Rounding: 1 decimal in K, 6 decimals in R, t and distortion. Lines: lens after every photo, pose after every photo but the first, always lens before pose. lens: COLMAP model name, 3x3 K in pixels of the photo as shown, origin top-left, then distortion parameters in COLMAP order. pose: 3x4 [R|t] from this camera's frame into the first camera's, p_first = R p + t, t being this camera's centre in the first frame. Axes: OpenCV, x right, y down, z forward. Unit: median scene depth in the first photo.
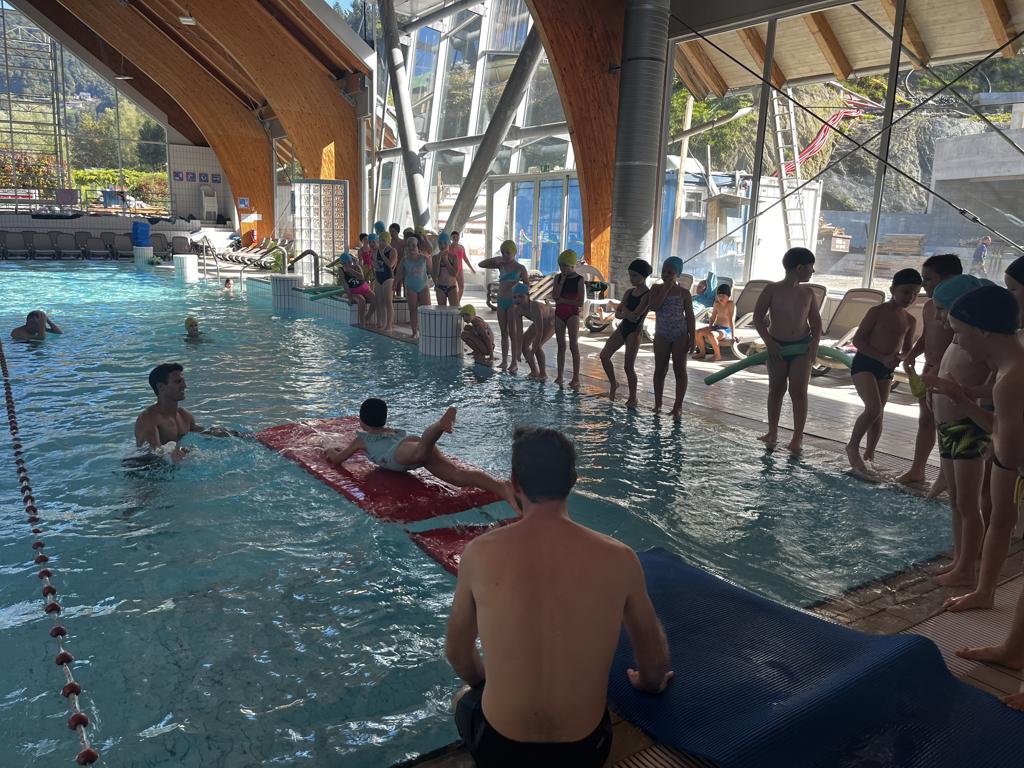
lens RADIAL K [[775.1, 0, 515.3], [0, 775.1, 385.9], [0, 0, 1]] dist [0.024871, -0.065311]
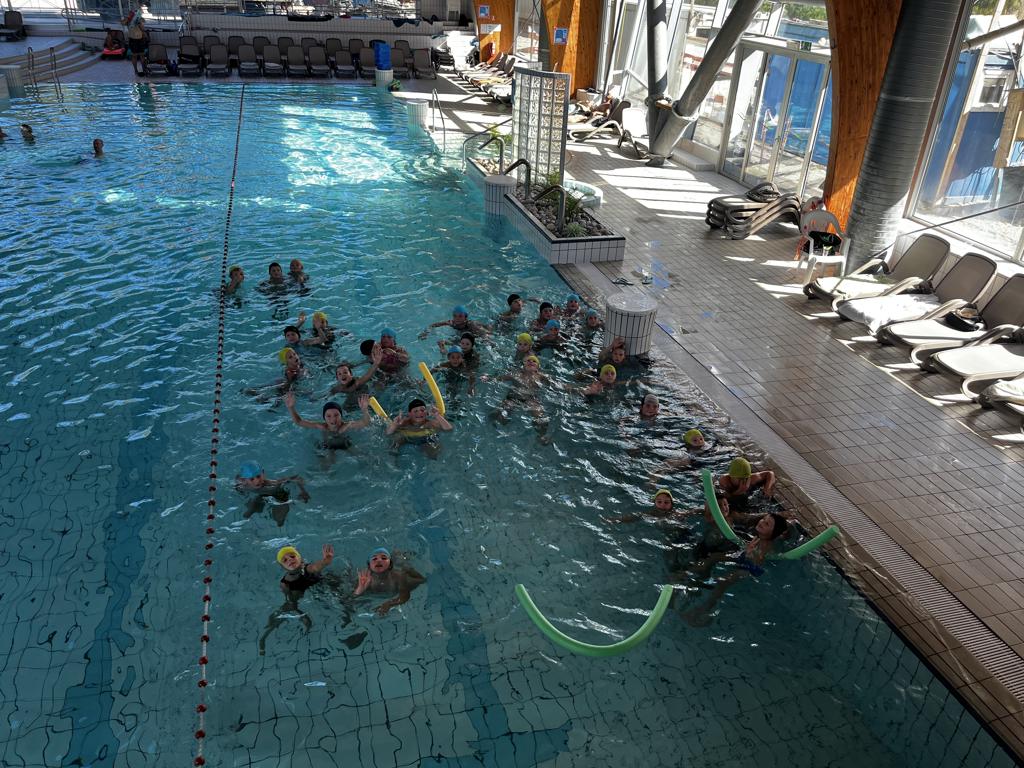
lens RADIAL K [[775.1, 0, 518.1], [0, 775.1, 392.9], [0, 0, 1]] dist [0.024871, -0.065311]
pose [[0.951231, 0.157159, -0.265445, 0.019472], [-0.069235, 0.947306, 0.312758, -0.133957], [0.300610, -0.279127, 0.911988, 0.028644]]
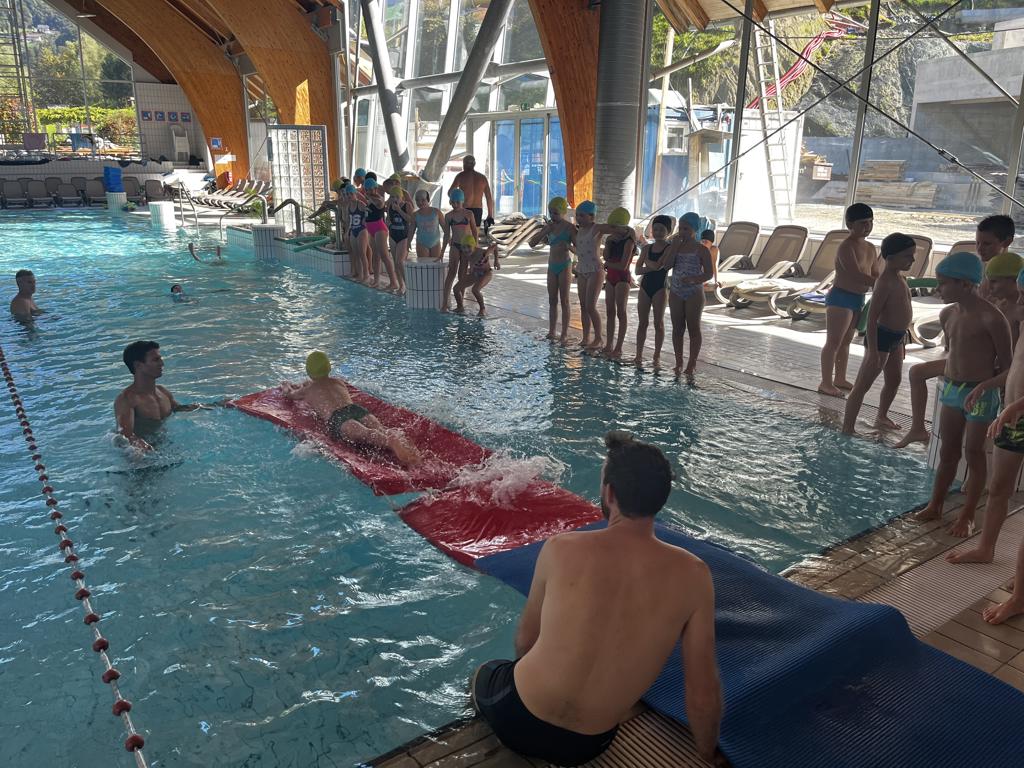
lens RADIAL K [[775.1, 0, 517.2], [0, 775.1, 378.5], [0, 0, 1]] dist [0.024871, -0.065311]
pose [[0.999362, -0.028017, 0.022140, -0.002687], [0.026182, 0.996513, 0.079228, -0.011870], [-0.024282, -0.078598, 0.996611, -0.007253]]
